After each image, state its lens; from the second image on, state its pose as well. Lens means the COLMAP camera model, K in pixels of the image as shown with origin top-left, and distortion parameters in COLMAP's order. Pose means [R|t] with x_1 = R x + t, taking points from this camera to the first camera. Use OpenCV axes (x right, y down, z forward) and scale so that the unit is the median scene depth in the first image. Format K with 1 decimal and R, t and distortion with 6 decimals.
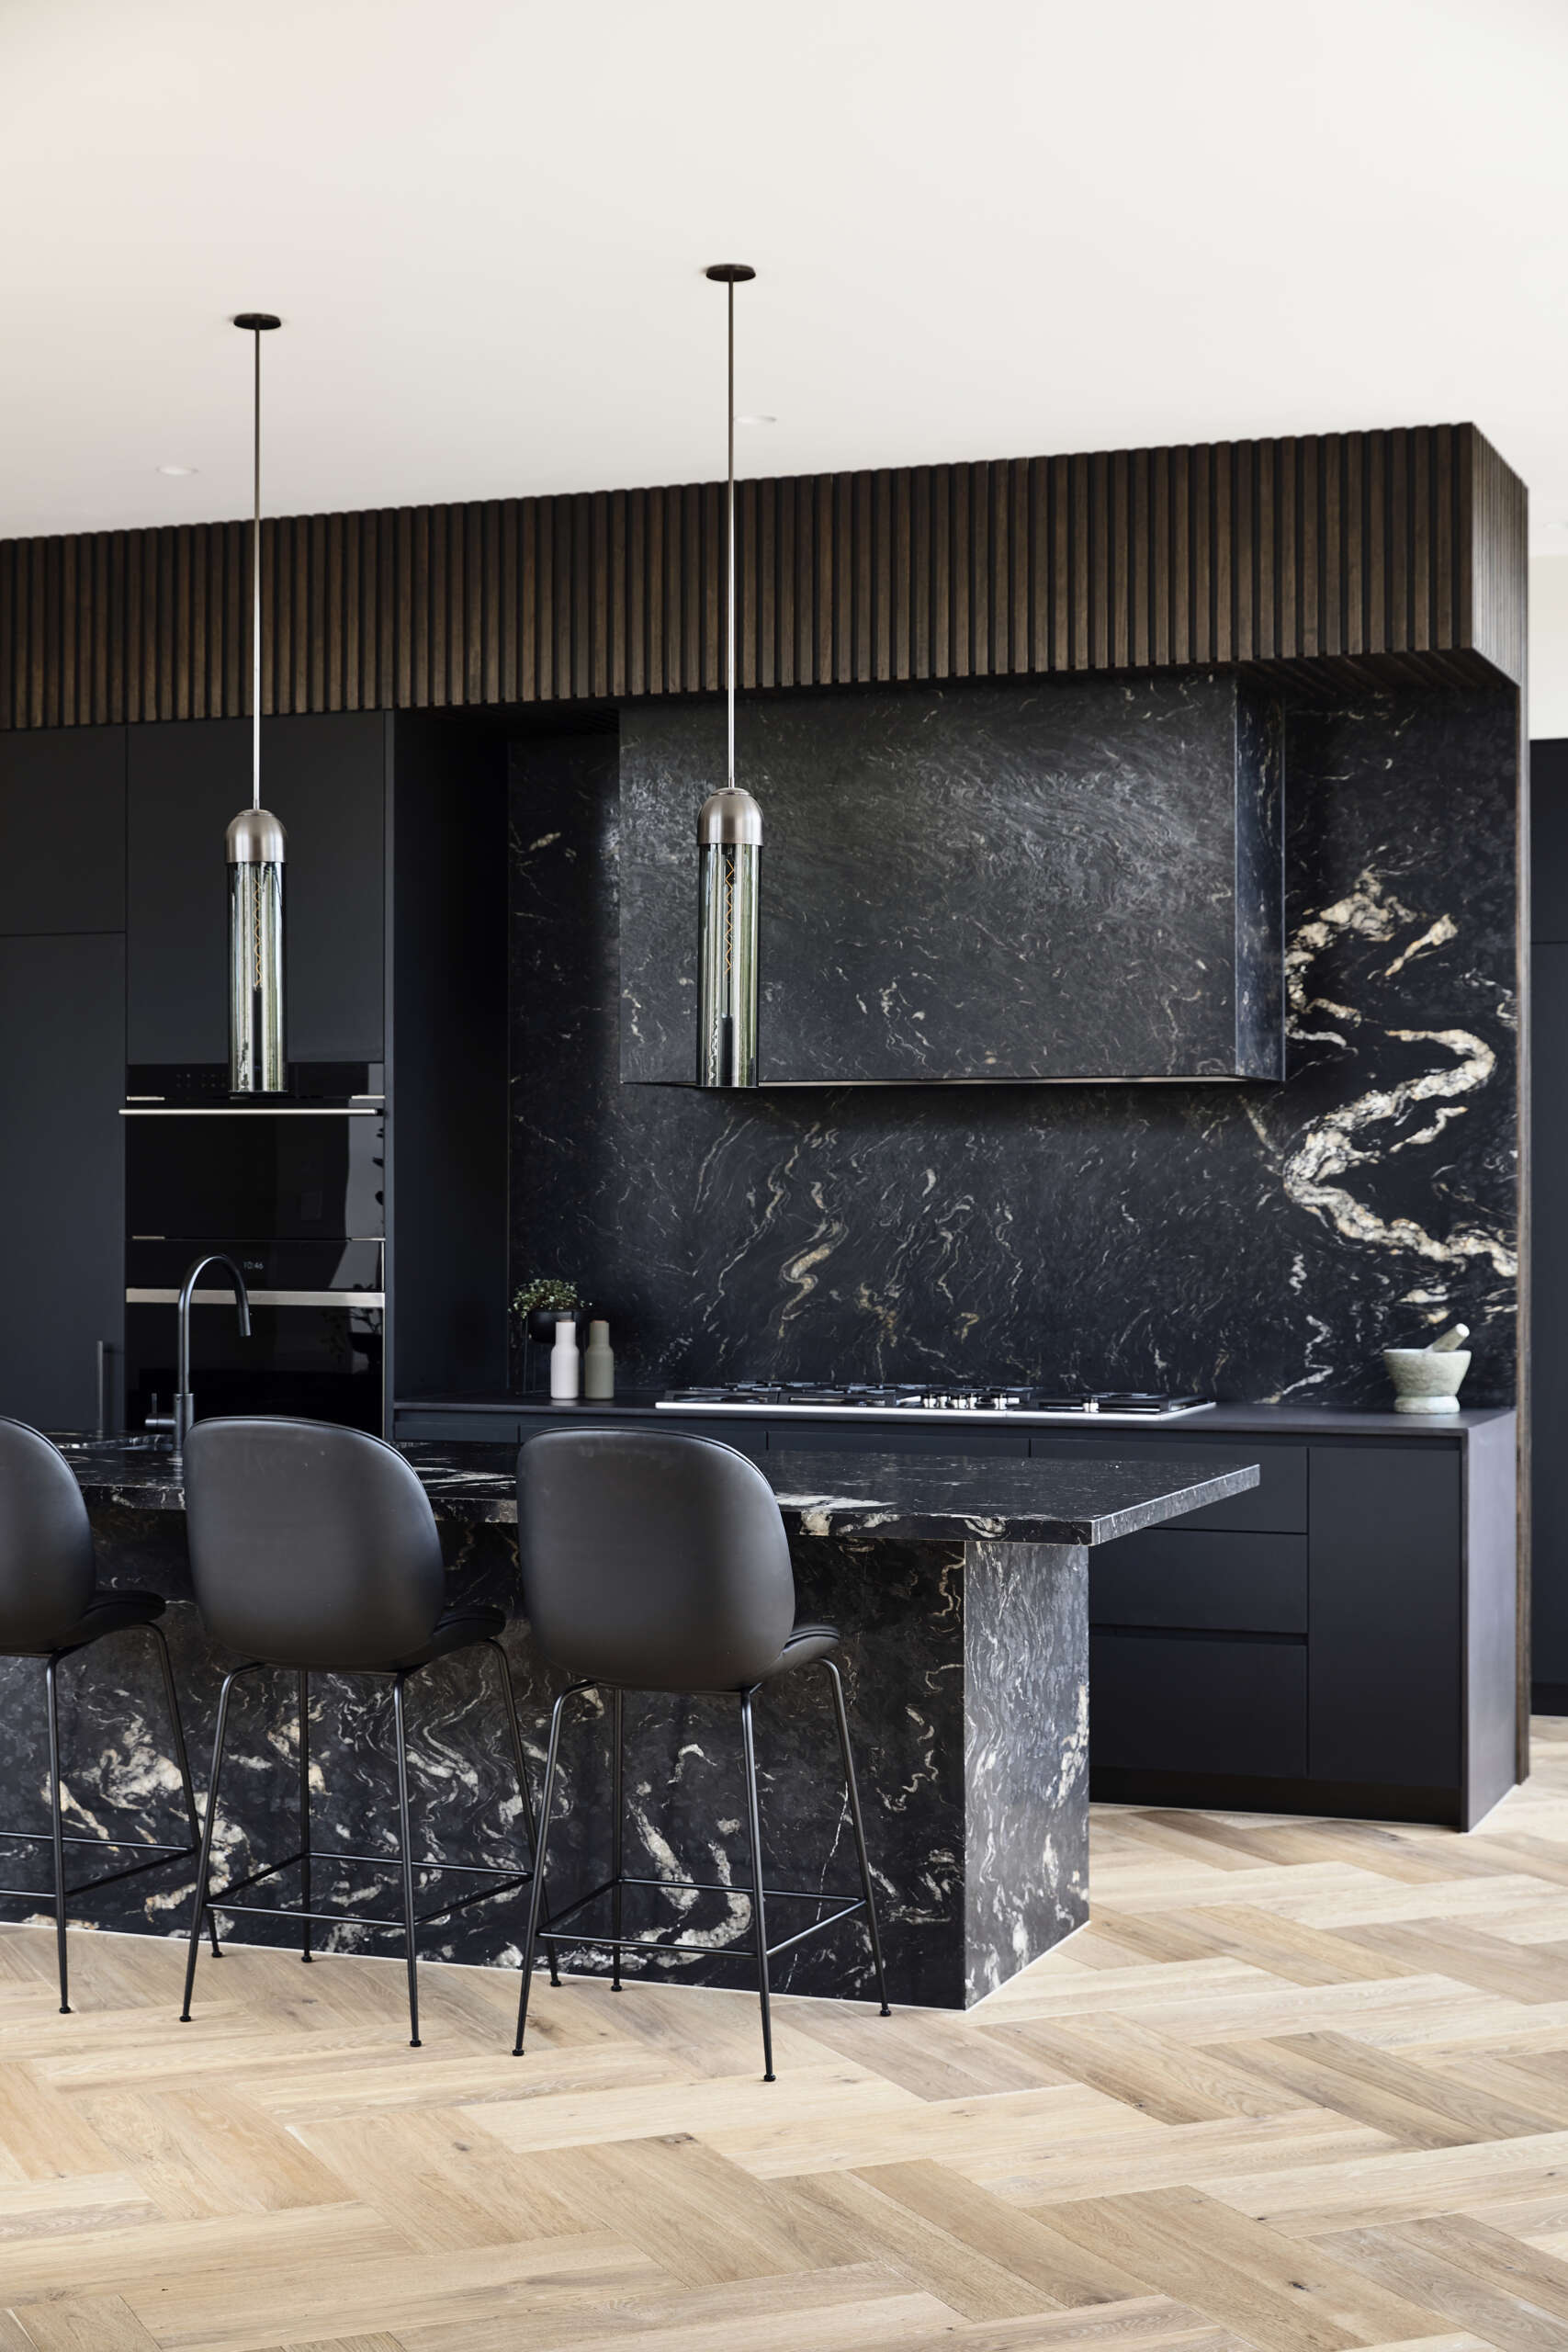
lens RADIAL K [[3426.8, 0, 784.4], [0, 3426.8, 1177.6], [0, 0, 1]] dist [-0.028771, 0.000000]
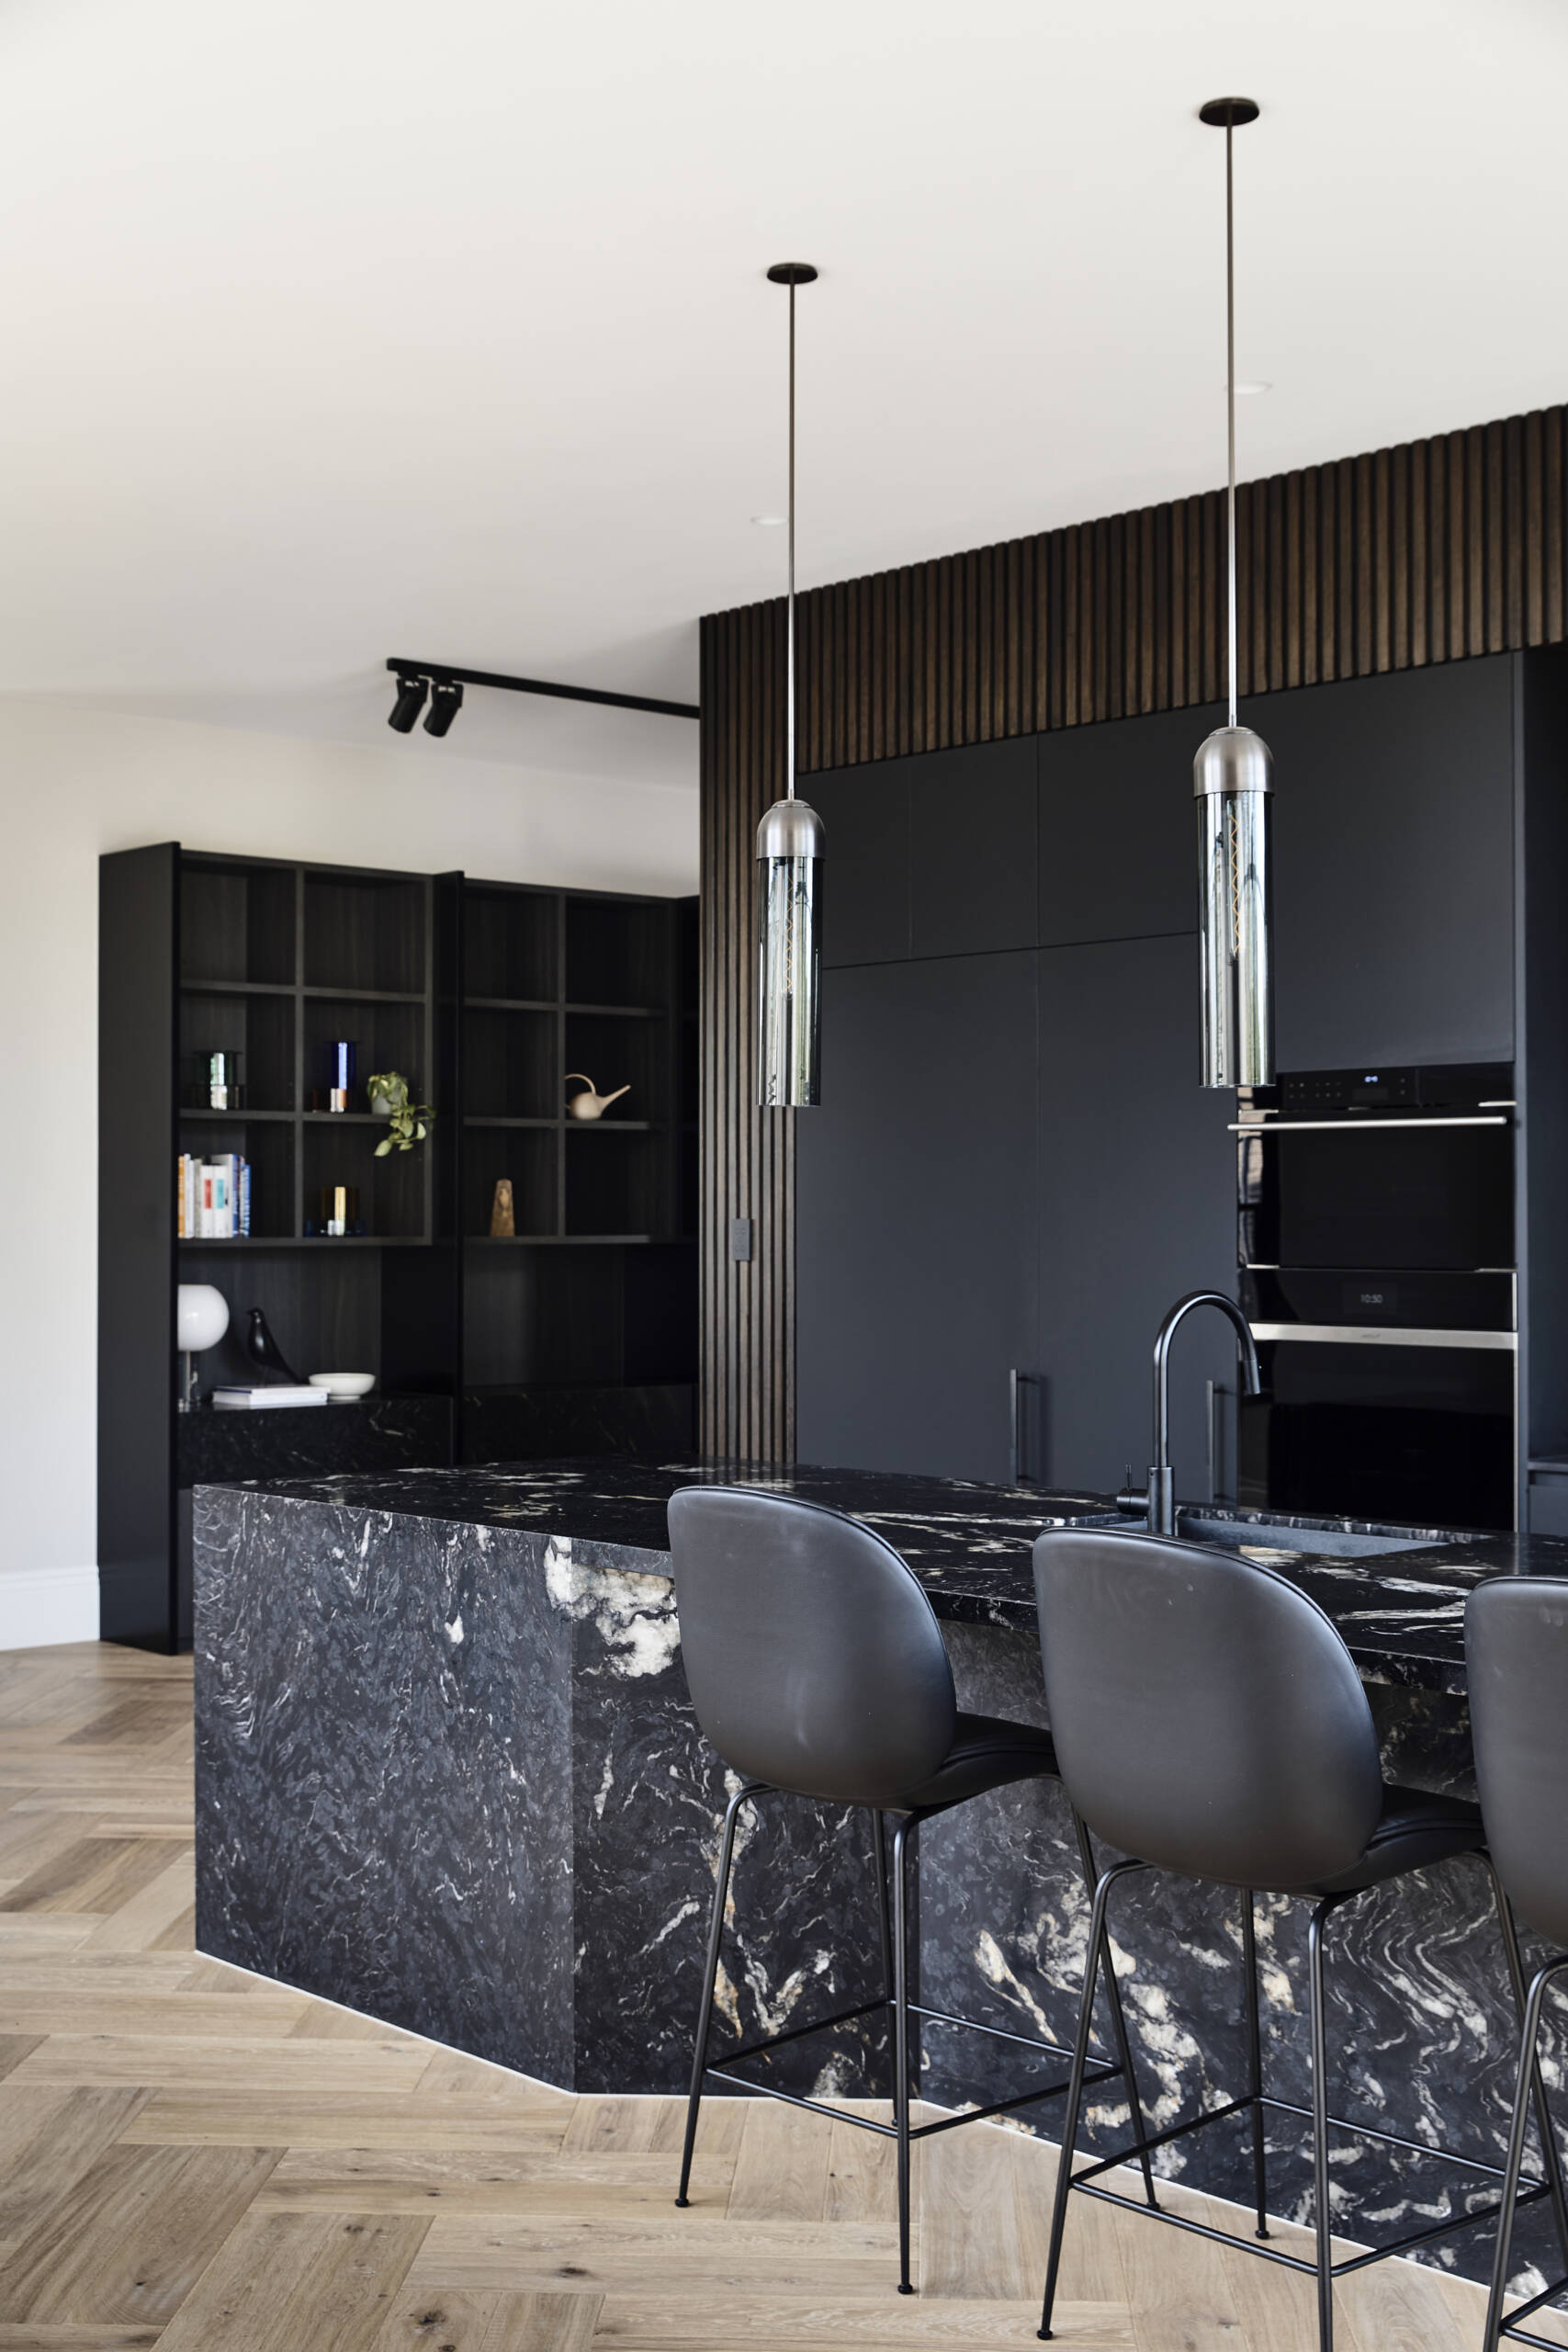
lens RADIAL K [[2741.4, 0, 782.3], [0, 2741.4, 1187.1], [0, 0, 1]] dist [-0.034288, 0.000000]
pose [[0.890082, -0.008667, -0.455719, 0.040011], [0.005672, 0.999952, -0.007939, 0.002437], [0.455766, 0.004481, 0.890089, 0.404152]]
